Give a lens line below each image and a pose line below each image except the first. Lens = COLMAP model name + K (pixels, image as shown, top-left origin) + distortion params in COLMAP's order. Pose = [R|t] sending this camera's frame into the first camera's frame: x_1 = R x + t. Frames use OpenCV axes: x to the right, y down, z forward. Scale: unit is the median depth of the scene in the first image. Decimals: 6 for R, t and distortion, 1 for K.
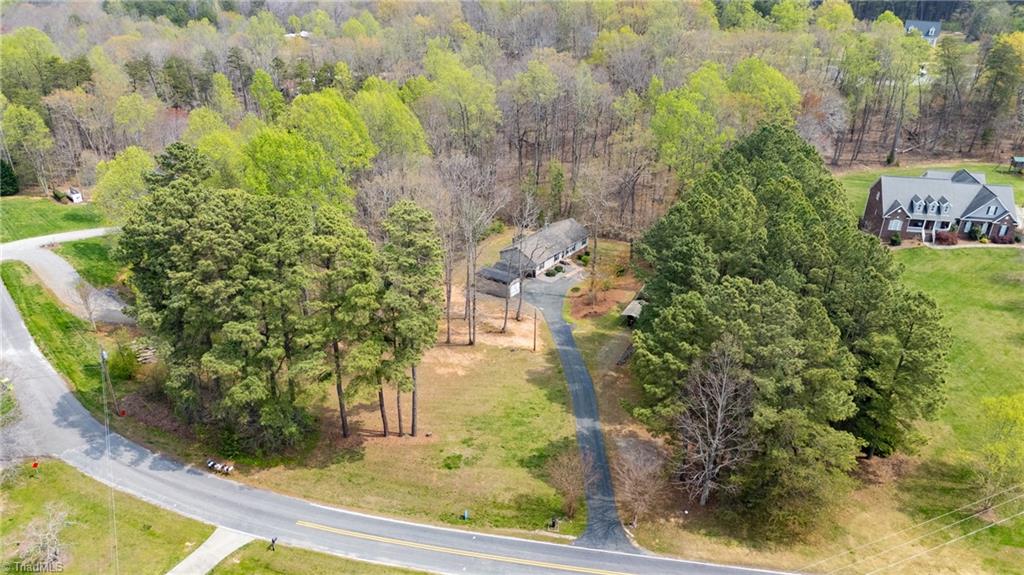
lens RADIAL K [[752.6, 0, 512.0], [0, 752.6, 287.5], [0, 0, 1]] dist [0.093178, -0.105714]
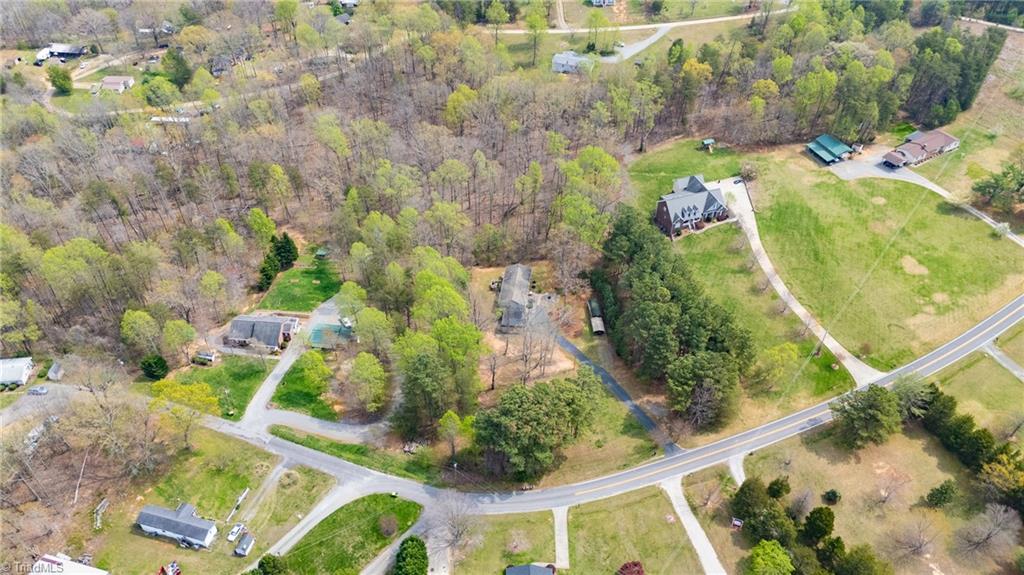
lens RADIAL K [[752.6, 0, 512.0], [0, 752.6, 287.5], [0, 0, 1]] dist [0.093178, -0.105714]
pose [[0.869911, -0.337815, 0.359355, -0.726749], [0.224681, 0.920043, 0.320998, -0.762583], [-0.439060, -0.198500, 0.876256, -0.642769]]
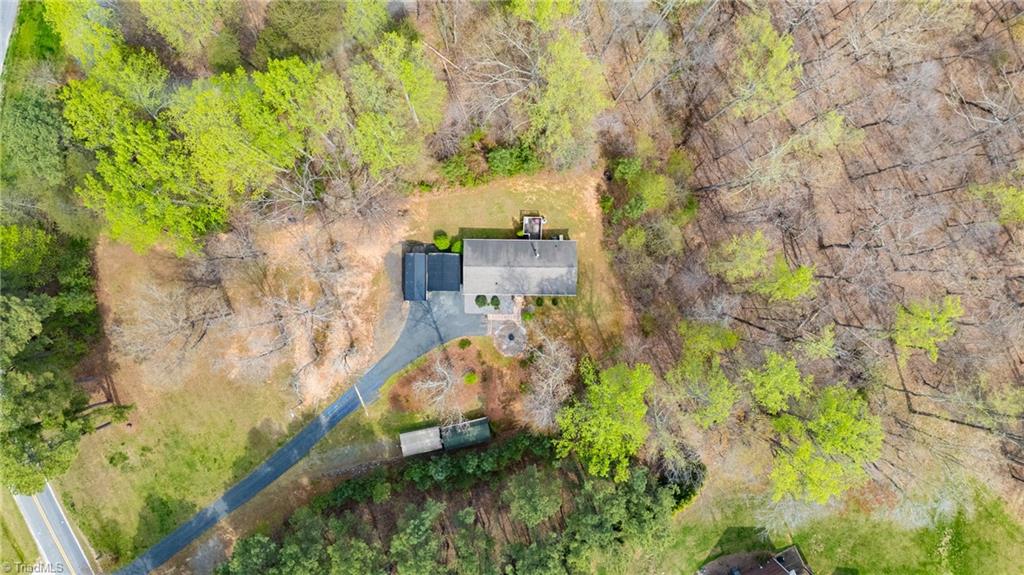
lens RADIAL K [[752.6, 0, 512.0], [0, 752.6, 287.5], [0, 0, 1]] dist [0.093178, -0.105714]
pose [[0.594679, 0.803839, 0.014145, 0.057203], [-0.389340, 0.272551, 0.879847, -0.989396], [0.703400, -0.528733, 0.475047, 0.714102]]
